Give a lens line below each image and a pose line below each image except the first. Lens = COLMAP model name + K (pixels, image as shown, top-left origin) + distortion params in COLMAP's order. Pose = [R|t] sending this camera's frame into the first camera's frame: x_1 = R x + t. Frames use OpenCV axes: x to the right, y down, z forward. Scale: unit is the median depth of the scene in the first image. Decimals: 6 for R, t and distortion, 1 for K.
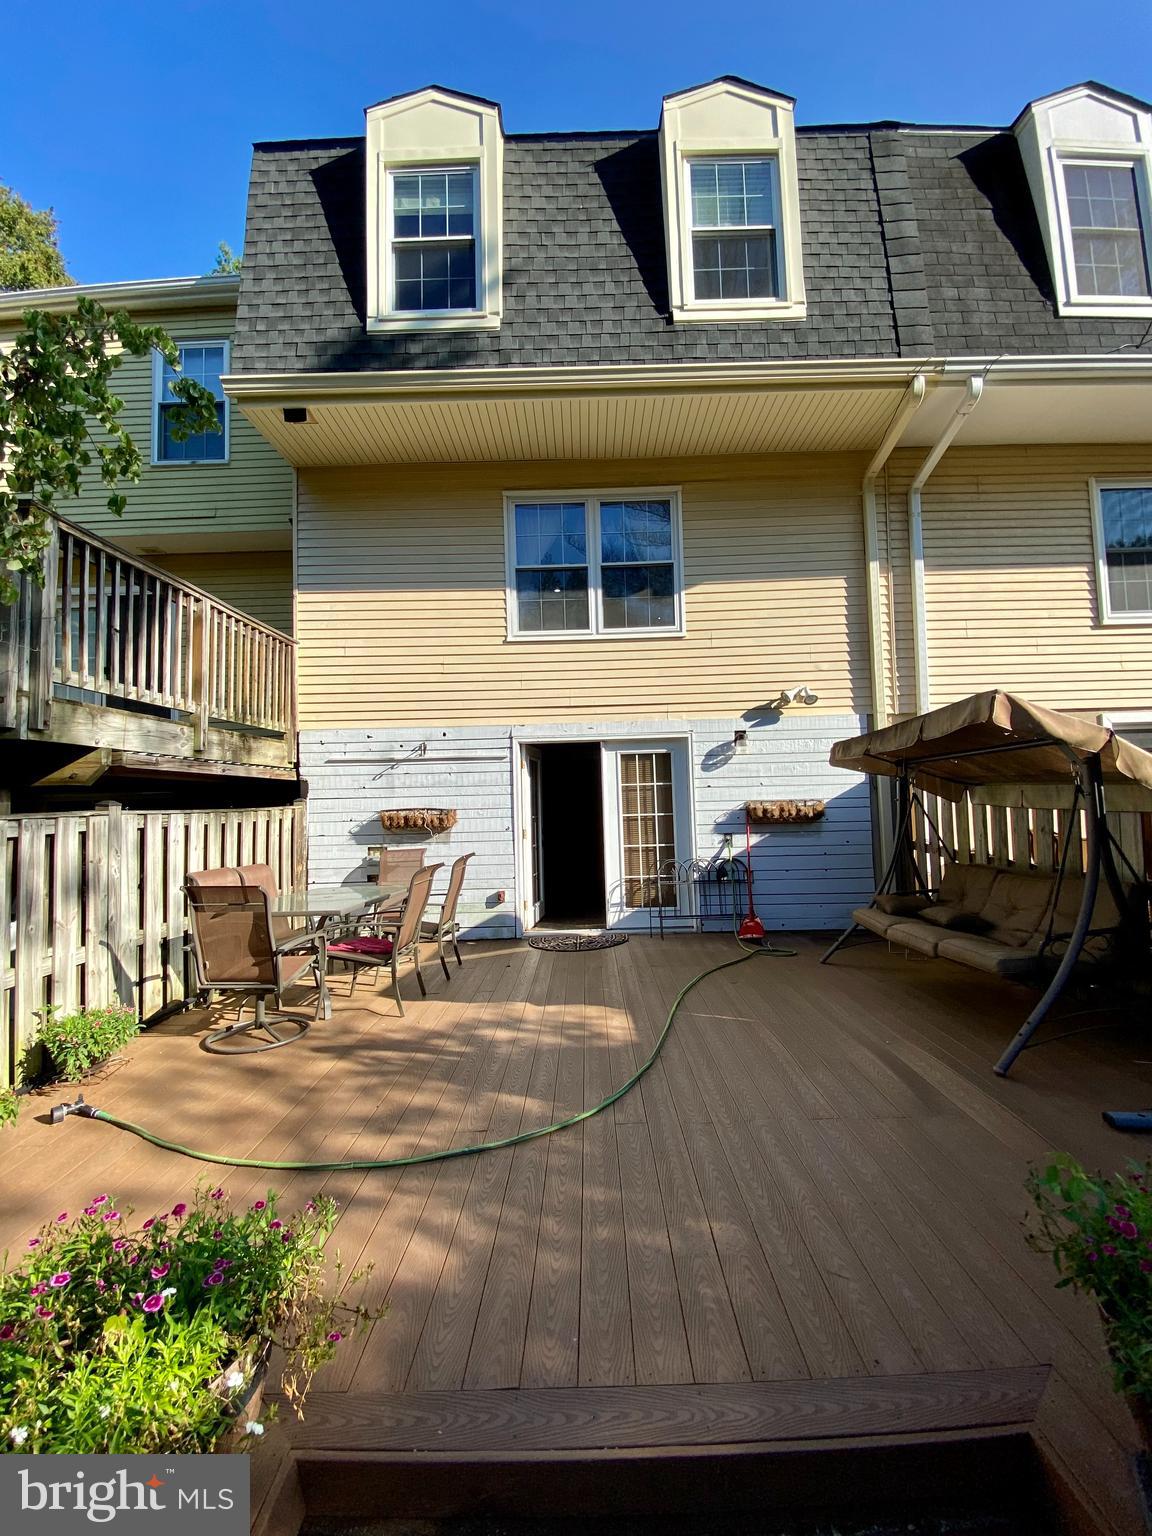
lens RADIAL K [[628.6, 0, 586.1], [0, 628.6, 764.0], [0, 0, 1]] dist [0.033773, -0.022423]
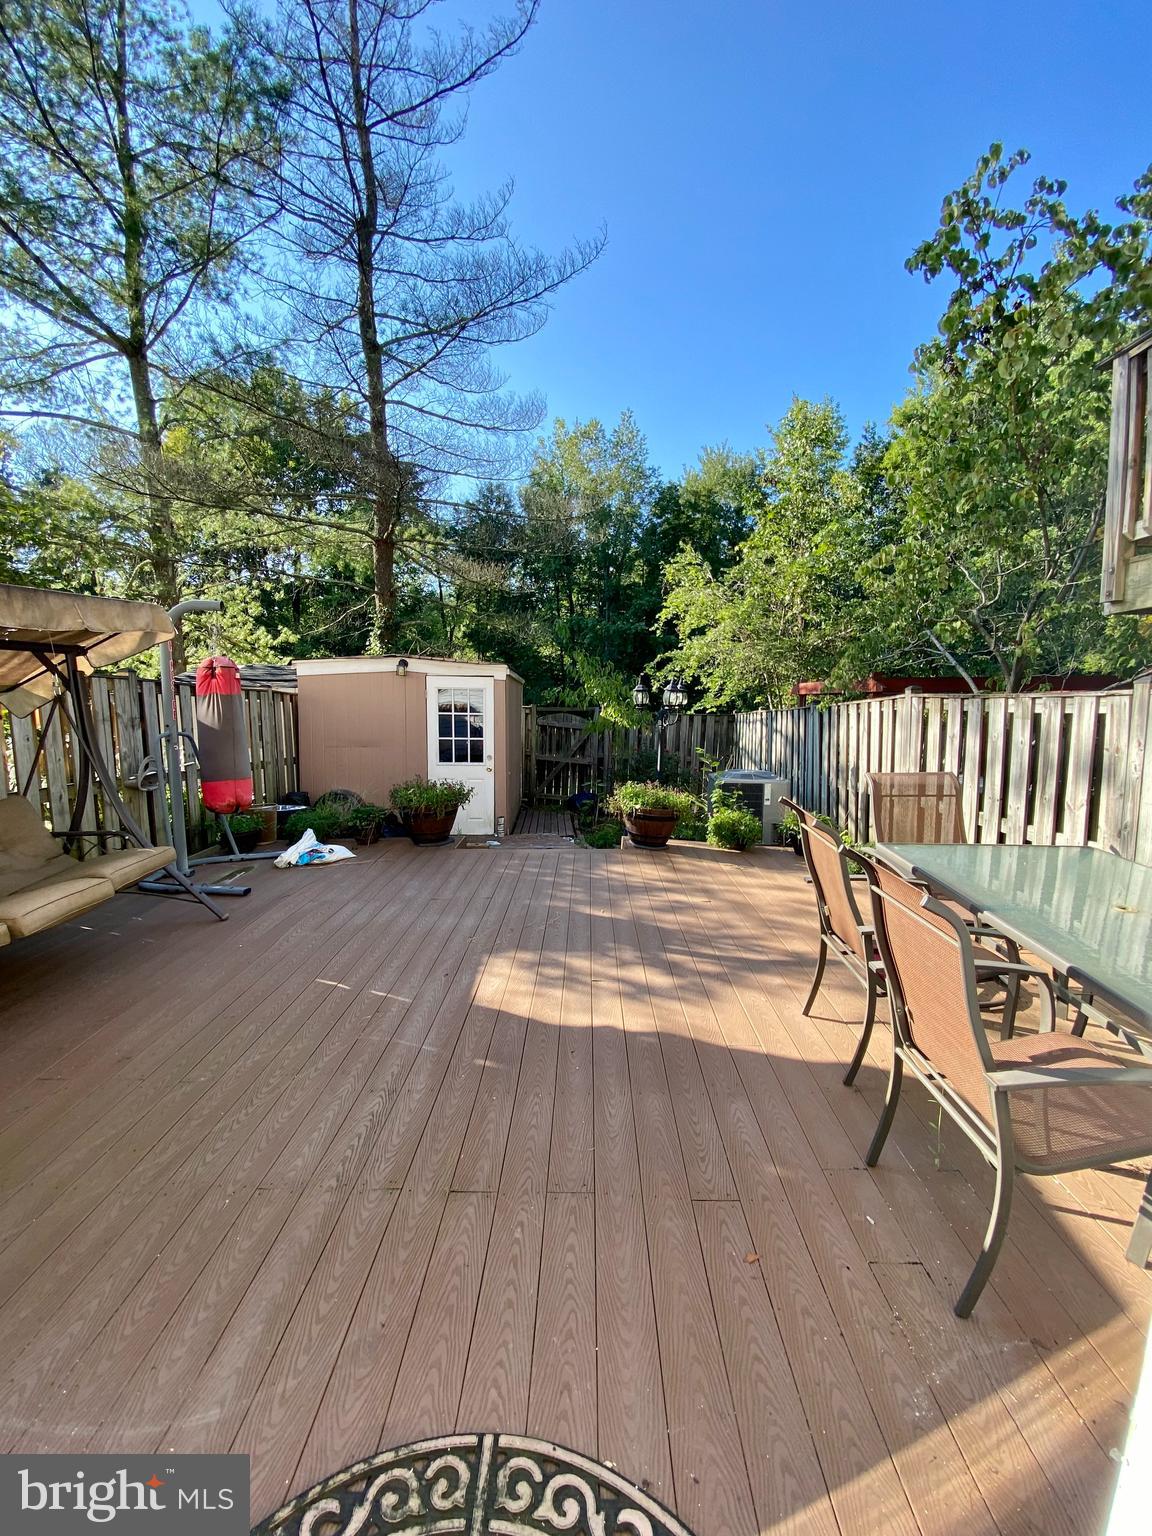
lens RADIAL K [[628.6, 0, 586.1], [0, 628.6, 764.0], [0, 0, 1]] dist [0.033773, -0.022423]
pose [[-0.999651, 0.026011, -0.004650, -0.069252], [0.025784, 0.998719, 0.043541, 0.122374], [0.005776, 0.043406, -0.999041, 1.944189]]
